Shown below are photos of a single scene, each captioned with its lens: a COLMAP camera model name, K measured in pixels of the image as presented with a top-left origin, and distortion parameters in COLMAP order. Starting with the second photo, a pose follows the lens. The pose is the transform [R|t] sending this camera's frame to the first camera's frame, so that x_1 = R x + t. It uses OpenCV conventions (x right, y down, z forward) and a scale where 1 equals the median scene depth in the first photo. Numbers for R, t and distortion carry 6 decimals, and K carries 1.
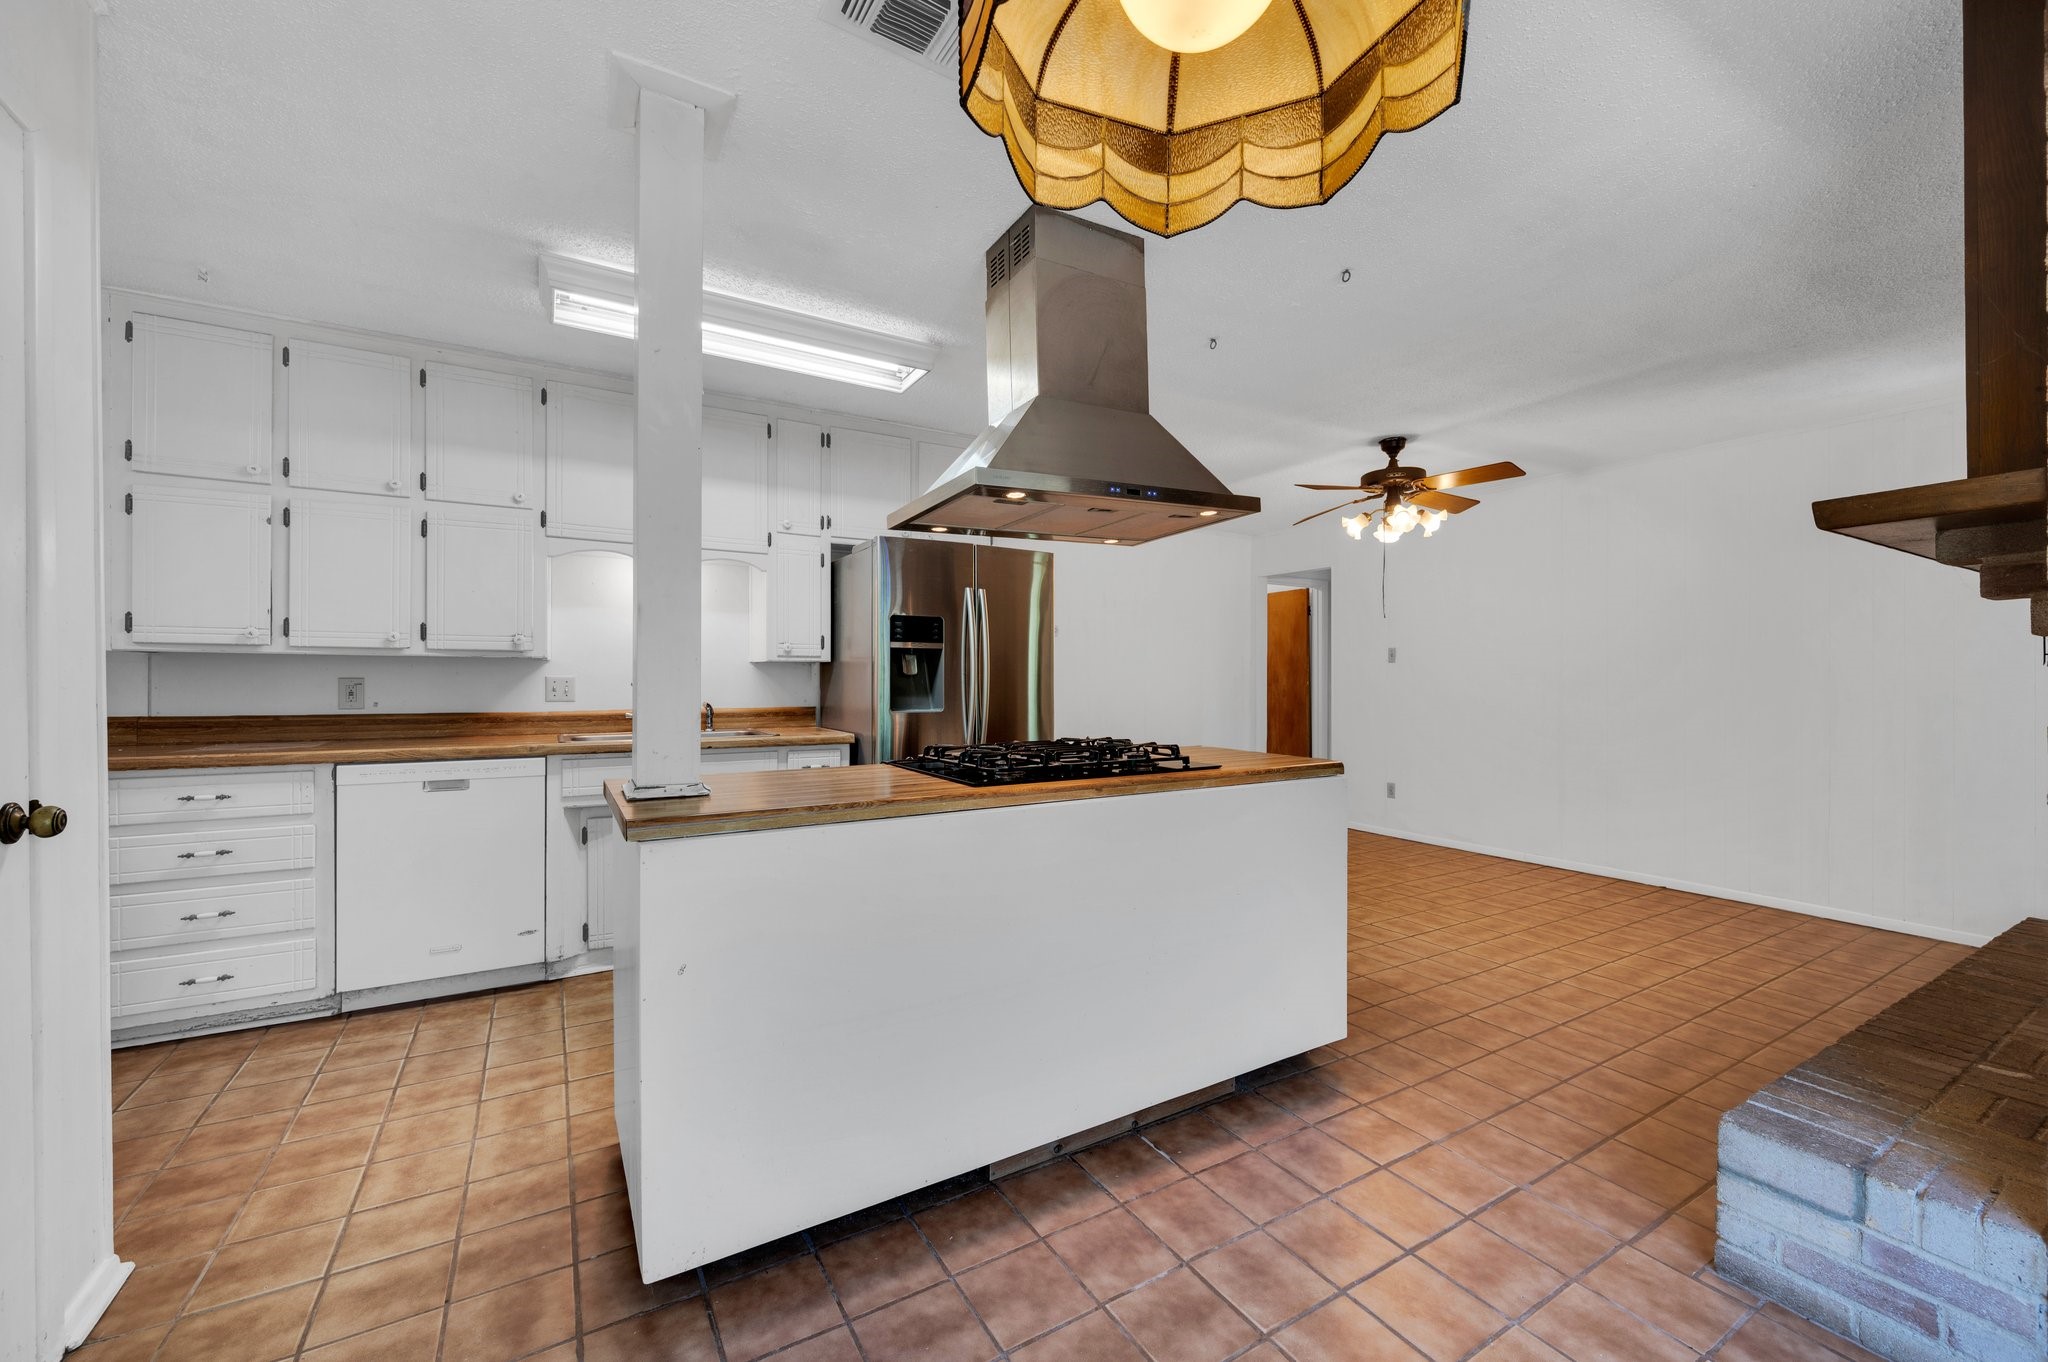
lens RADIAL K [[803.7, 0, 1023.1], [0, 803.7, 688.7], [0, 0, 1]] dist [0.002427, -0.000045]
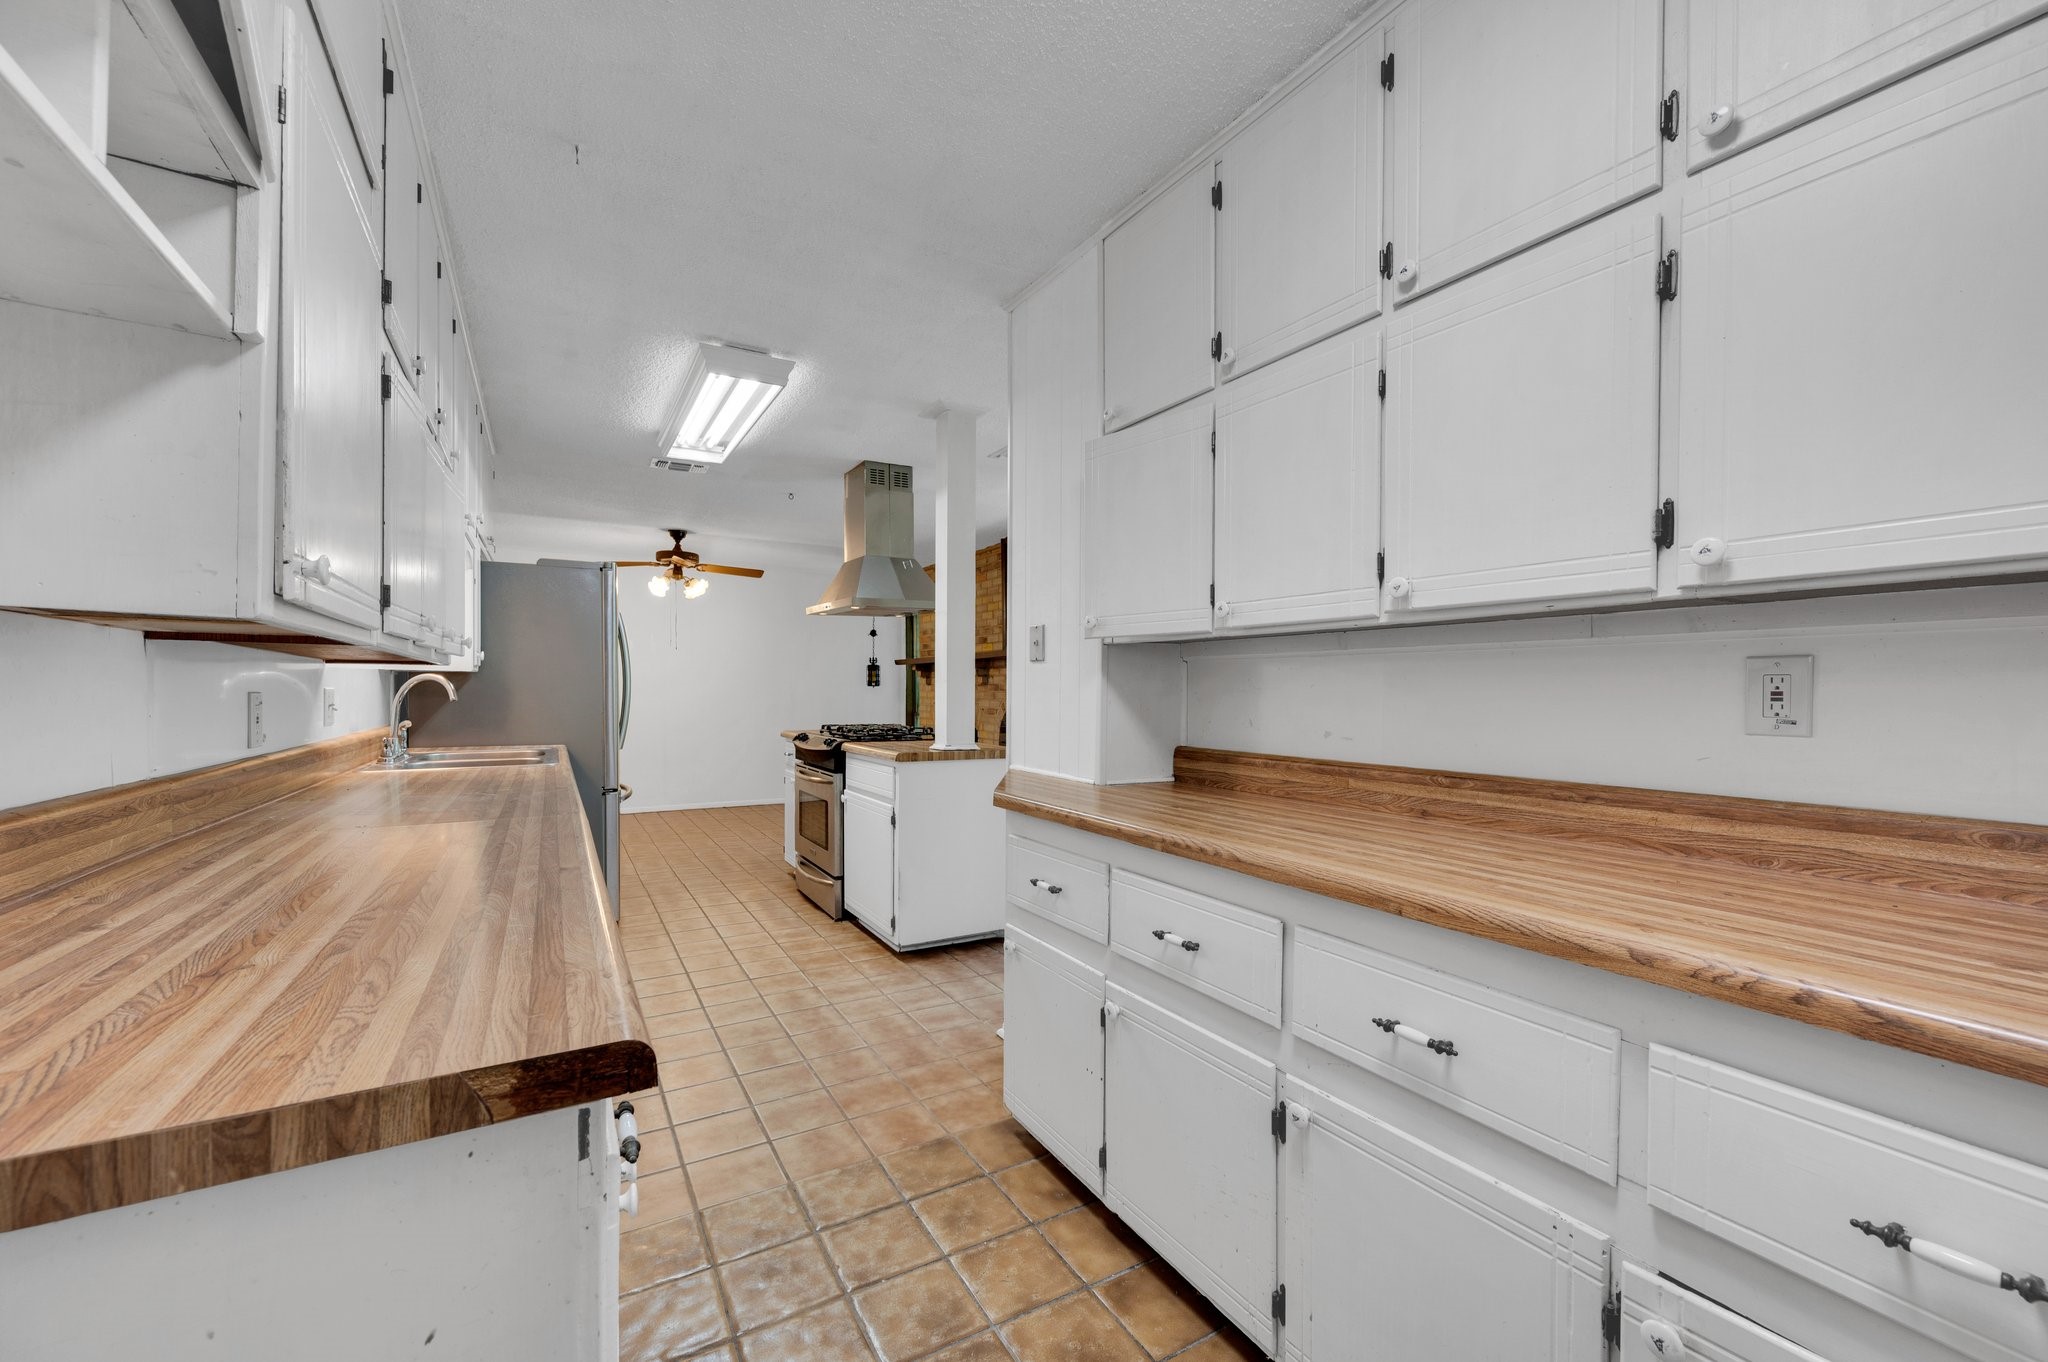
lens RADIAL K [[803.7, 0, 1023.1], [0, 803.7, 688.7], [0, 0, 1]] dist [0.002427, -0.000045]
pose [[0.002920, 0.003107, 0.999991, -2.101749], [-0.001792, 0.999994, -0.003102, -0.019107], [-0.999994, -0.001783, 0.002925, 0.693178]]
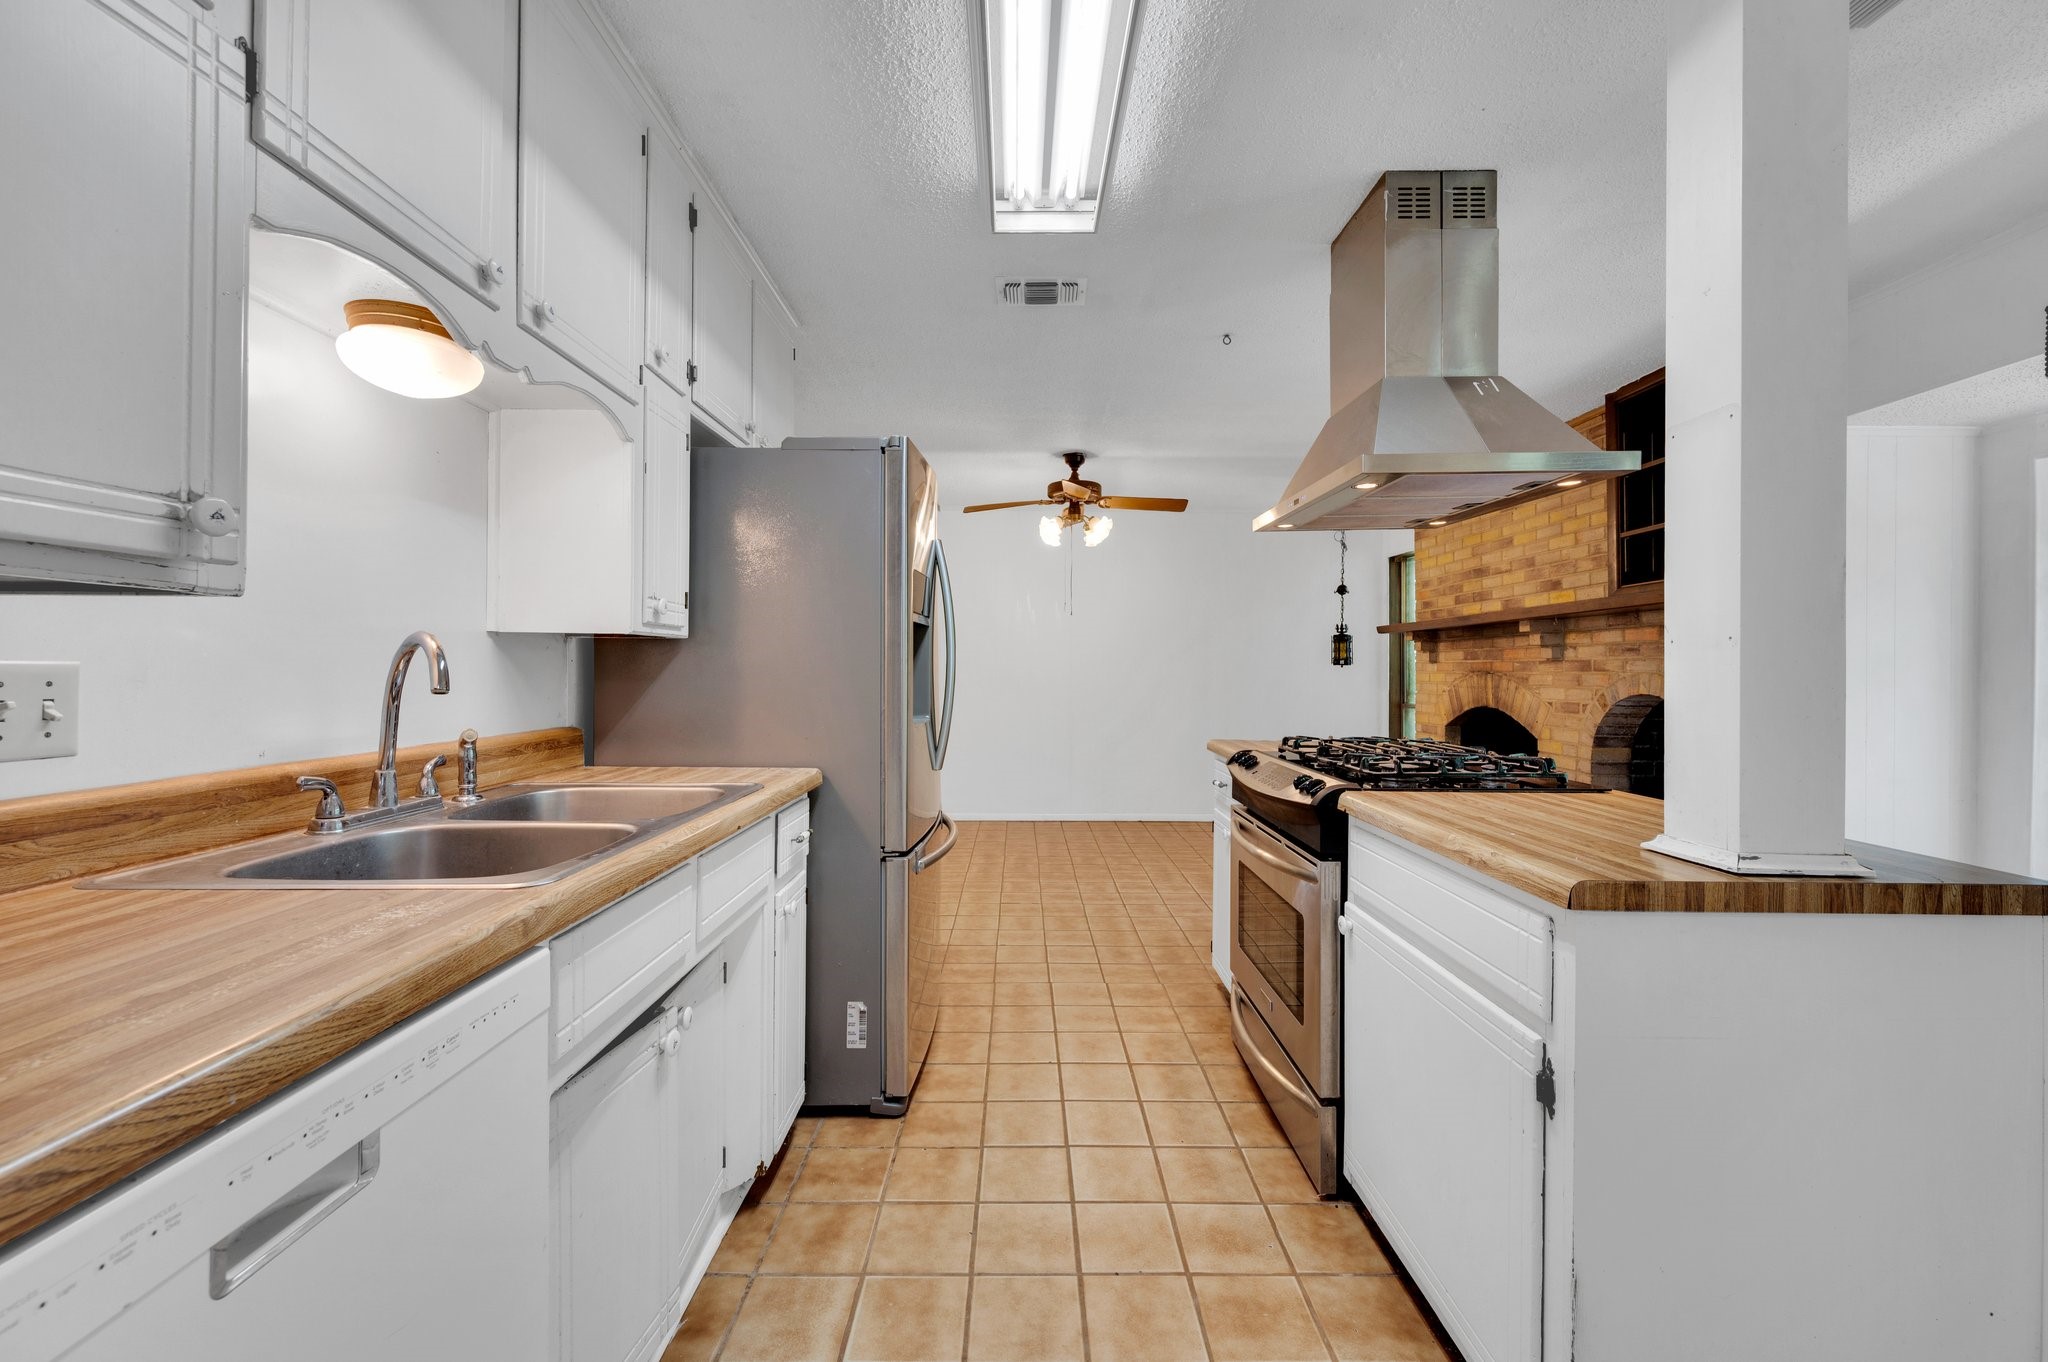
lens RADIAL K [[803.7, 0, 1023.1], [0, 803.7, 688.7], [0, 0, 1]] dist [0.002427, -0.000045]
pose [[0.506931, -0.017637, 0.861806, -1.085494], [-0.002250, 0.999760, 0.021783, -0.019006], [-0.861983, -0.012982, 0.506770, 0.986823]]
